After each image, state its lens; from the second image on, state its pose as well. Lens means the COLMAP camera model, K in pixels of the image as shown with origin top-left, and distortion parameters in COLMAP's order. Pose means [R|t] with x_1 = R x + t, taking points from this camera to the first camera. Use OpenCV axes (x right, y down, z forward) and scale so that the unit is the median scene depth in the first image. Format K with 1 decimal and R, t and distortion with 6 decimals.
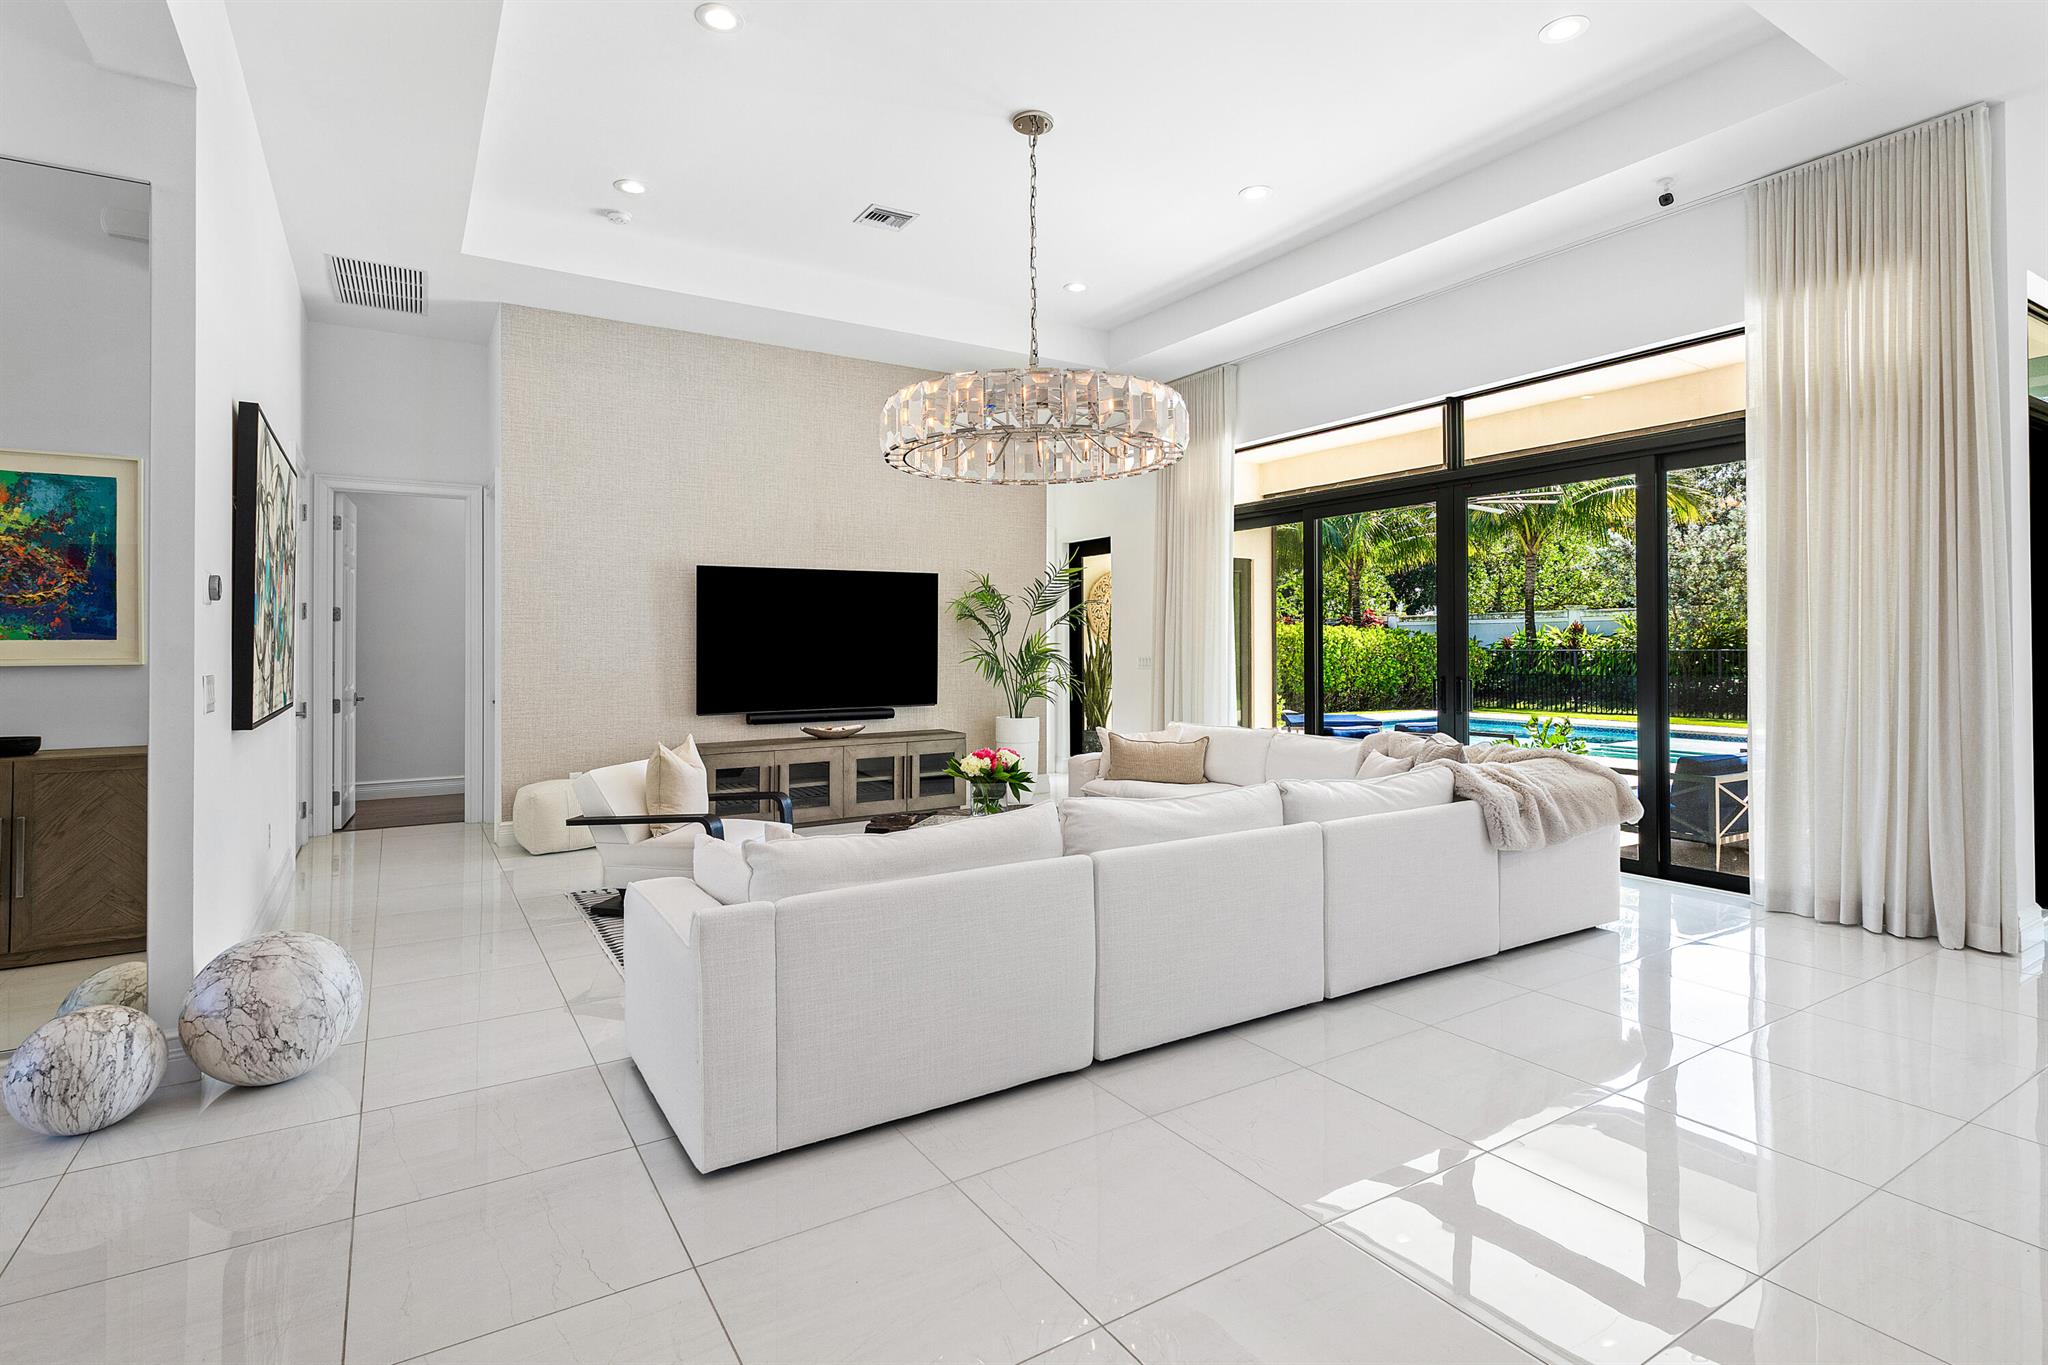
lens RADIAL K [[1007.7, 0, 1020.9], [0, 1007.7, 648.4], [0, 0, 1]] dist [-0.000889, -0.000614]
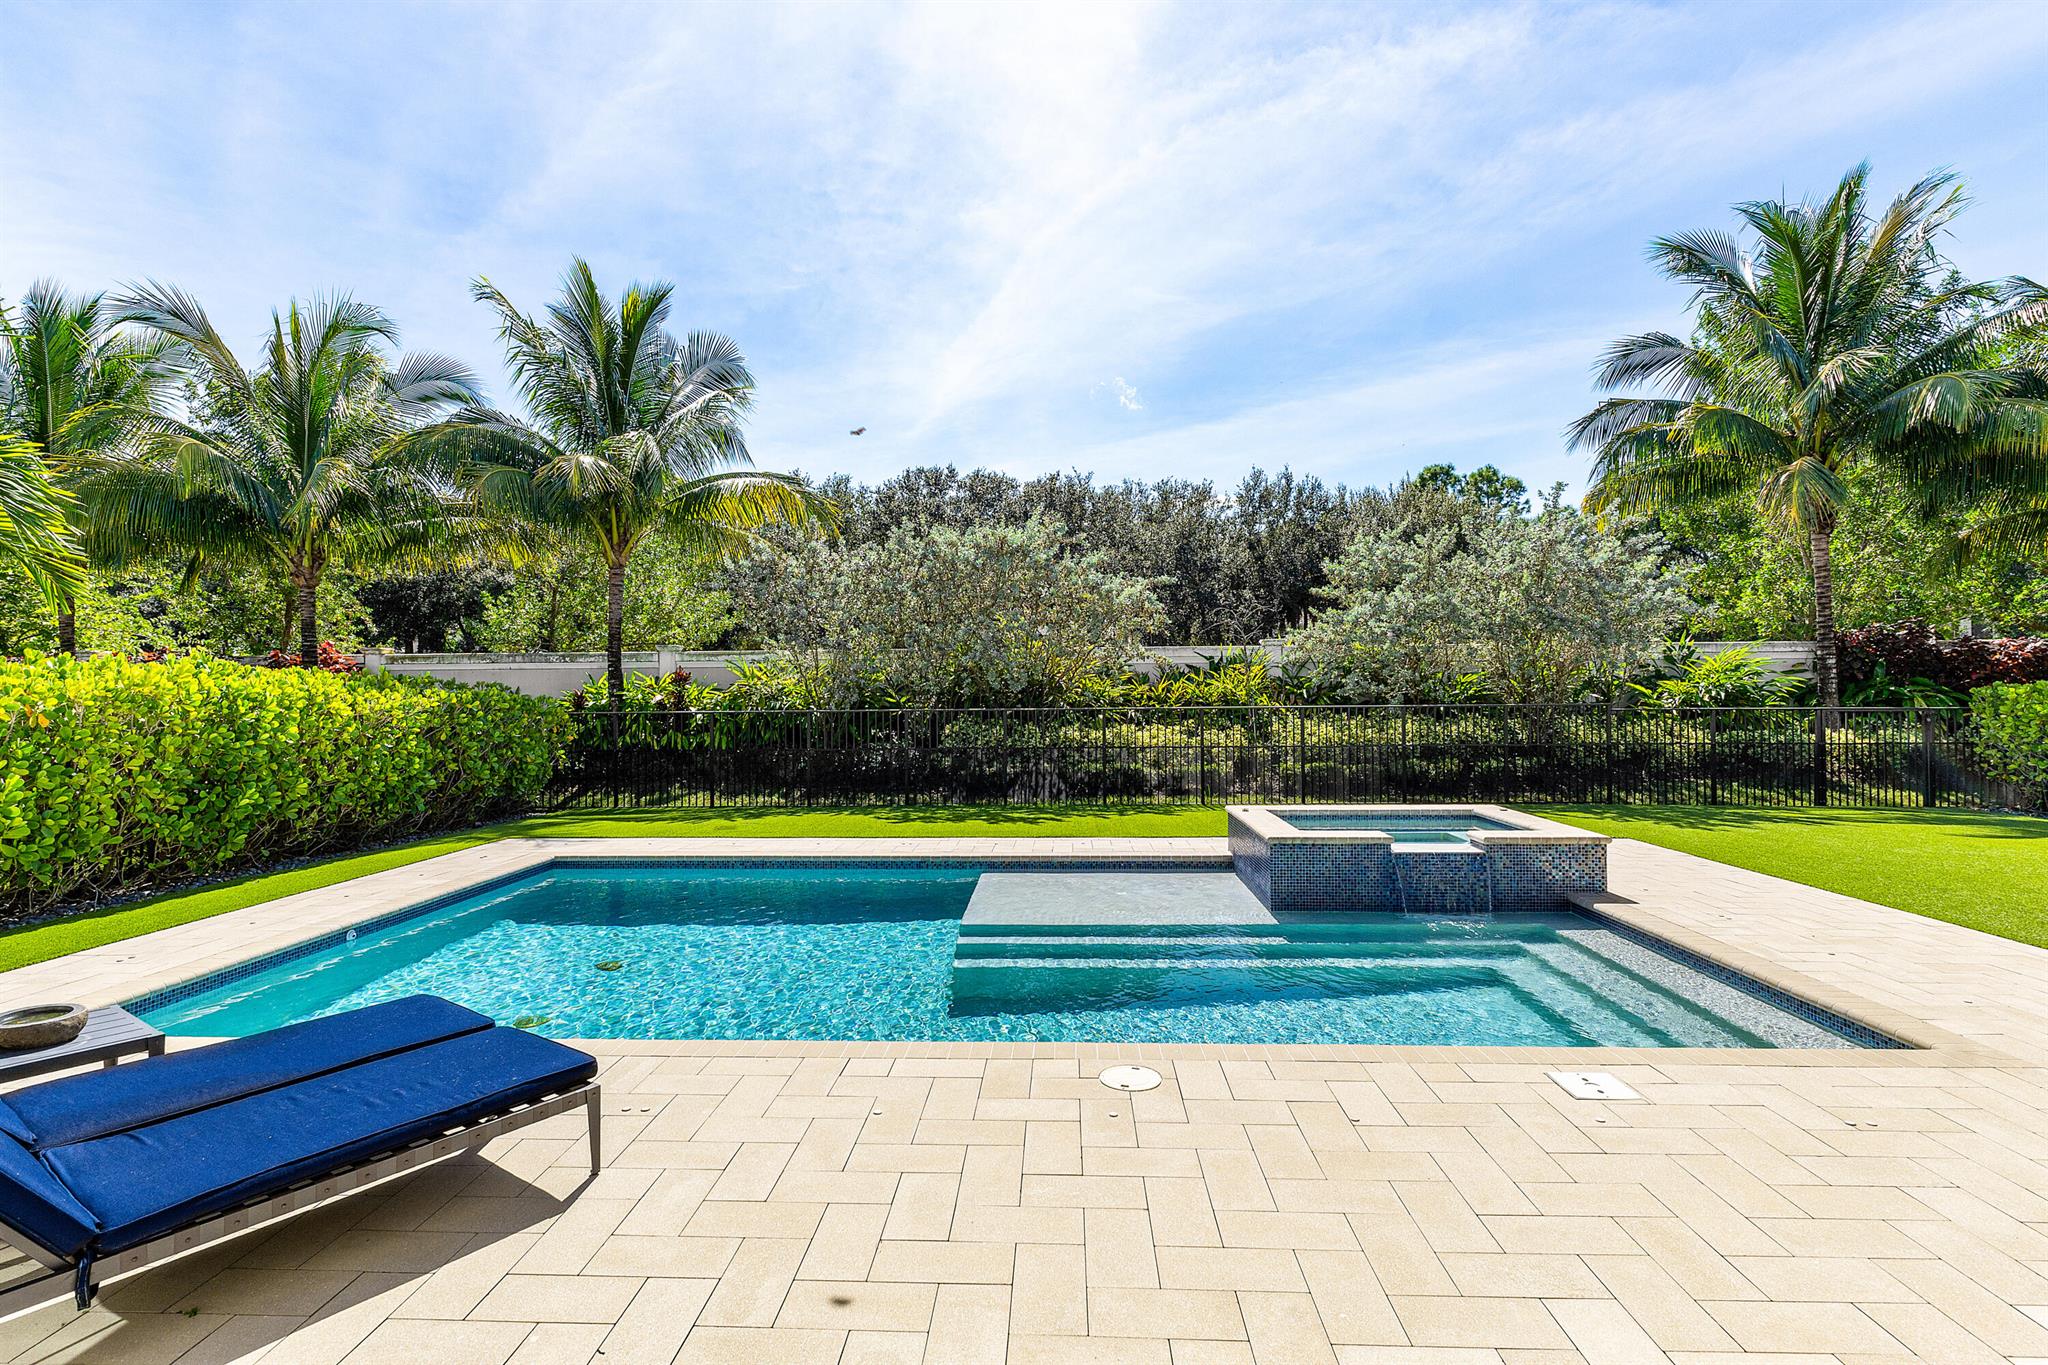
lens RADIAL K [[1007.7, 0, 1020.9], [0, 1007.7, 648.4], [0, 0, 1]] dist [-0.000889, -0.000614]
pose [[0.567371, 0.032304, 0.822828, 0.112521], [0.005857, 0.999047, -0.043261, -0.008386], [-0.823441, 0.029364, 0.566641, 0.411238]]
